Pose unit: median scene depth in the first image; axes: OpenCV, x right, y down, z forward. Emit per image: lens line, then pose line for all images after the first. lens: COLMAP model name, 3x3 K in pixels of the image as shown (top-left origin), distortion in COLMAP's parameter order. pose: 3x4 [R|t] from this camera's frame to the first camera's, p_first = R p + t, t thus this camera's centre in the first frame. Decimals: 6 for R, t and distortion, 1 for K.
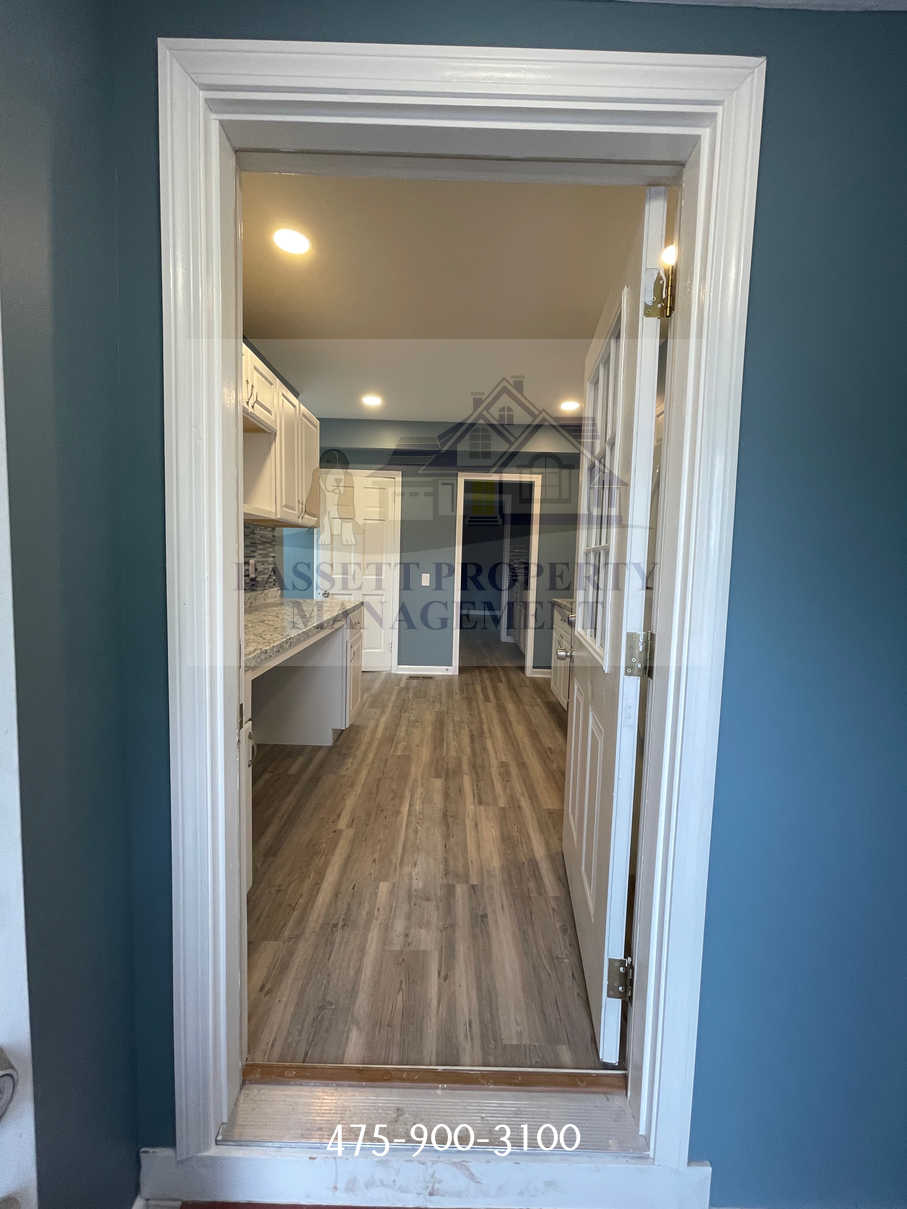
lens RADIAL K [[488.1, 0, 451.8], [0, 488.1, 598.8], [0, 0, 1]] dist [-0.000252, -0.000006]
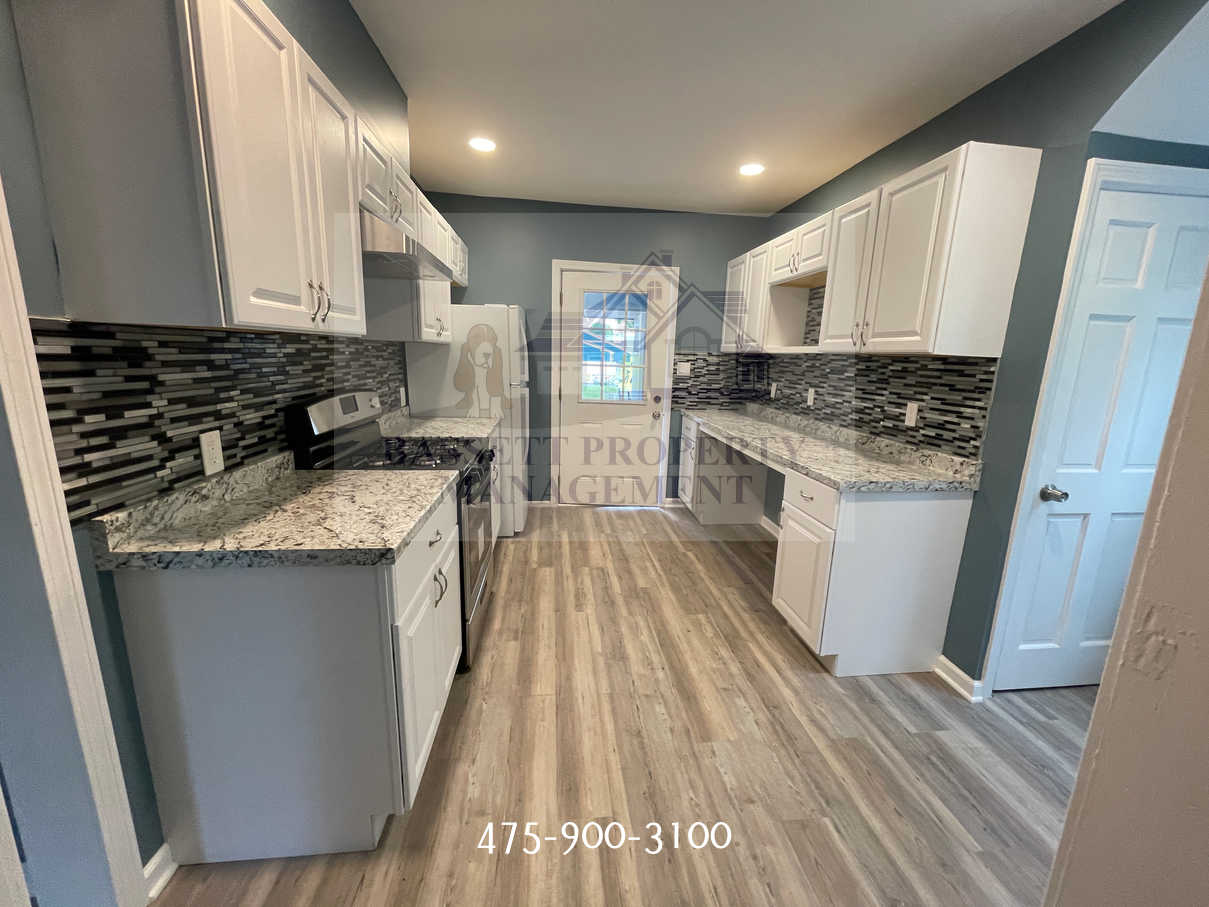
lens RADIAL K [[488.1, 0, 608.0], [0, 488.1, 453.2], [0, 0, 1]] dist [-0.000252, -0.000006]
pose [[-0.992059, -0.038663, -0.119683, 0.176735], [-0.070962, 0.957719, 0.278818, -0.196060], [0.103843, 0.285096, -0.952857, 1.805802]]
